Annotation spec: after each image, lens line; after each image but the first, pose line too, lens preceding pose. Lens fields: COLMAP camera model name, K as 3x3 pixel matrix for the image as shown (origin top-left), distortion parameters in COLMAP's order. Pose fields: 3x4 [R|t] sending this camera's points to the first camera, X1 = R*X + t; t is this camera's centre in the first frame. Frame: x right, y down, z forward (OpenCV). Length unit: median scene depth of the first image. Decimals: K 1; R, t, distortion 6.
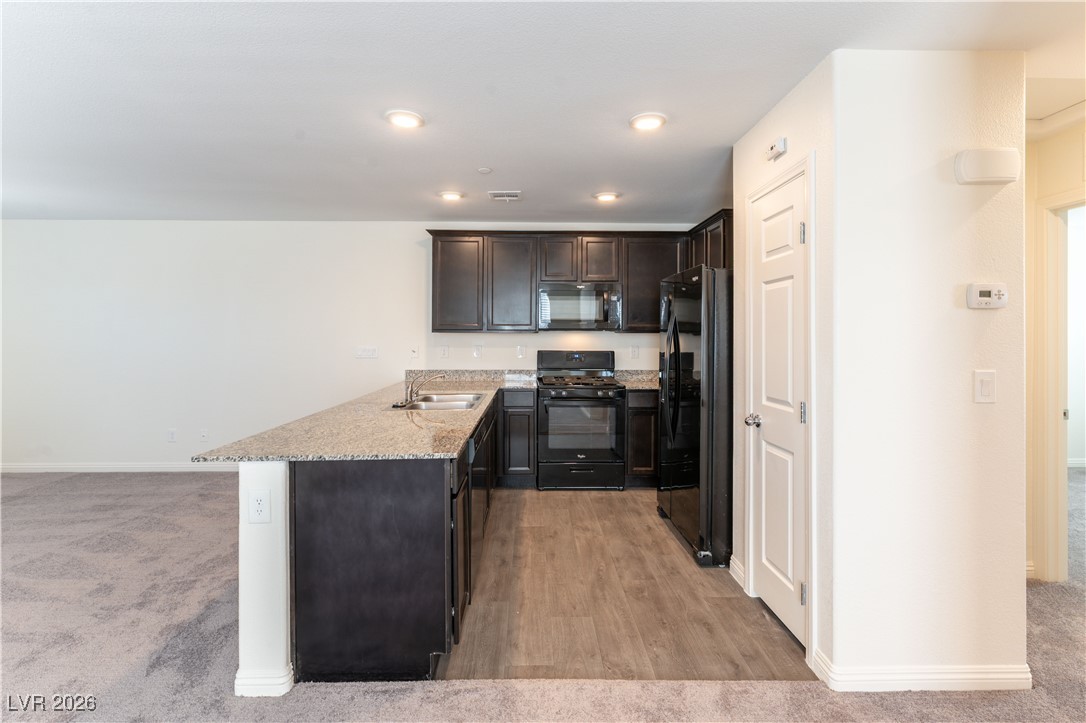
lens RADIAL K [[508.7, 0, 543.4], [0, 508.7, 333.2], [0, 0, 1]] dist [0.000774, -0.000203]
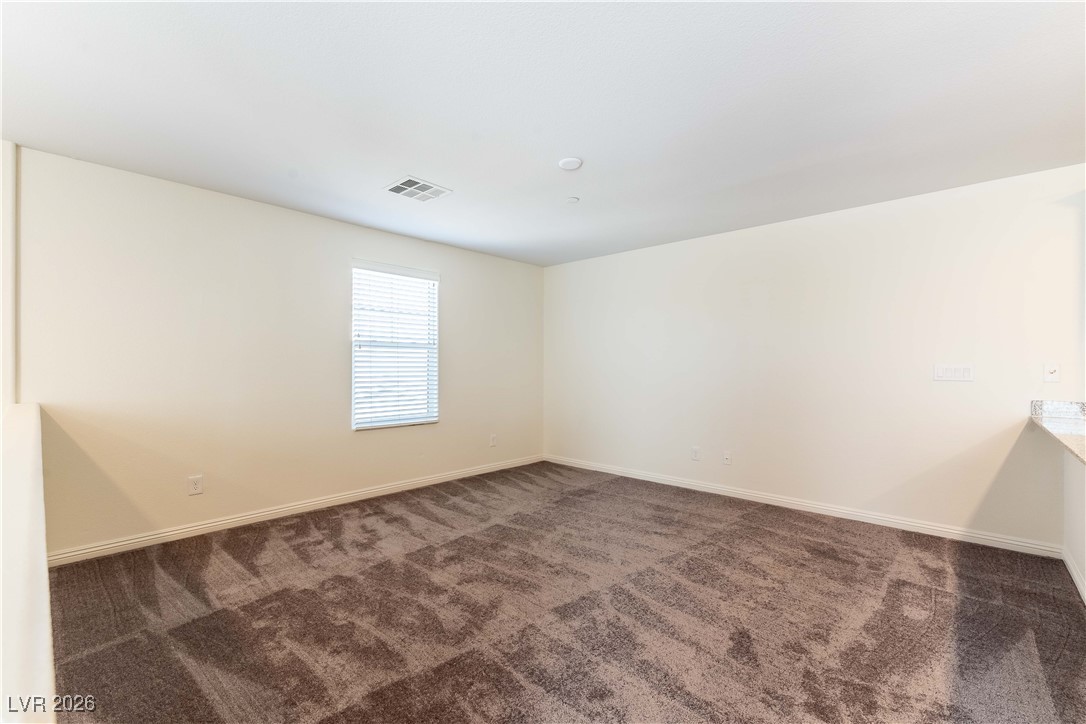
lens RADIAL K [[466.1, 0, 543.5], [0, 466.1, 366.4], [0, 0, 1]] dist [-0.000648, -0.000057]
pose [[0.718490, 0.001620, -0.695536, -0.407126], [0.000966, 0.999994, 0.003327, 0.034952], [0.695537, -0.003062, 0.718484, 0.177465]]
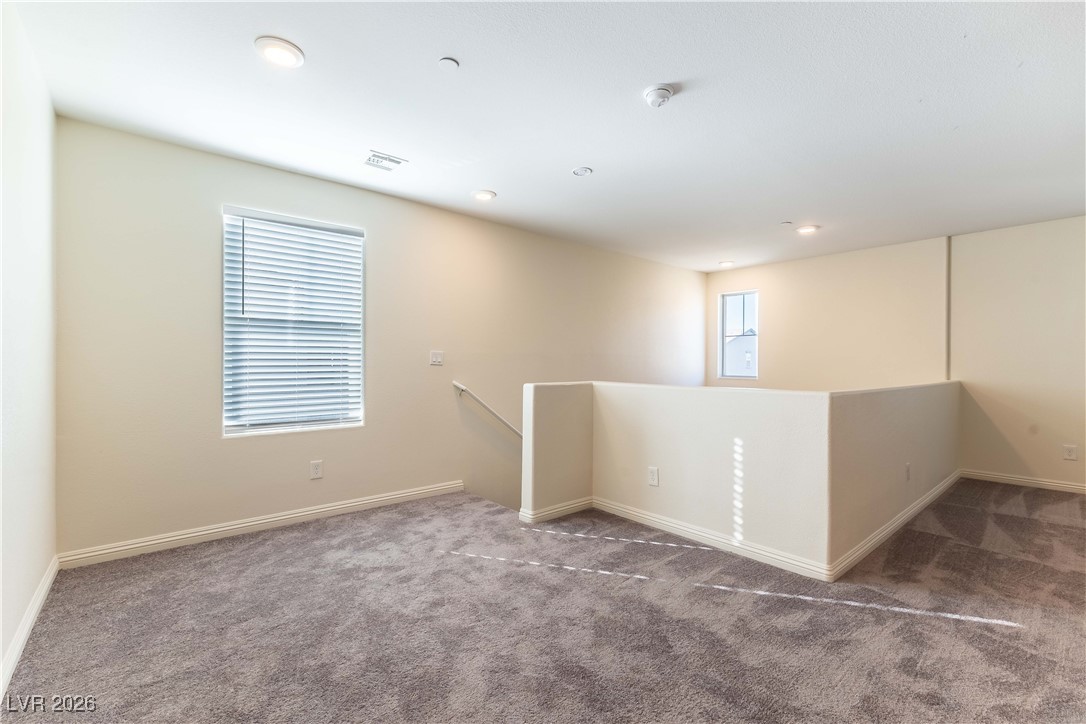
lens RADIAL K [[470.0, 0, 559.2], [0, 470.0, 366.8], [0, 0, 1]] dist [0.007959, 0.000097]
pose [[-0.768392, -0.006072, -0.639950, 0.165199], [-0.002225, 0.999974, -0.006816, 0.067341], [0.639975, -0.003814, -0.768386, 0.437128]]
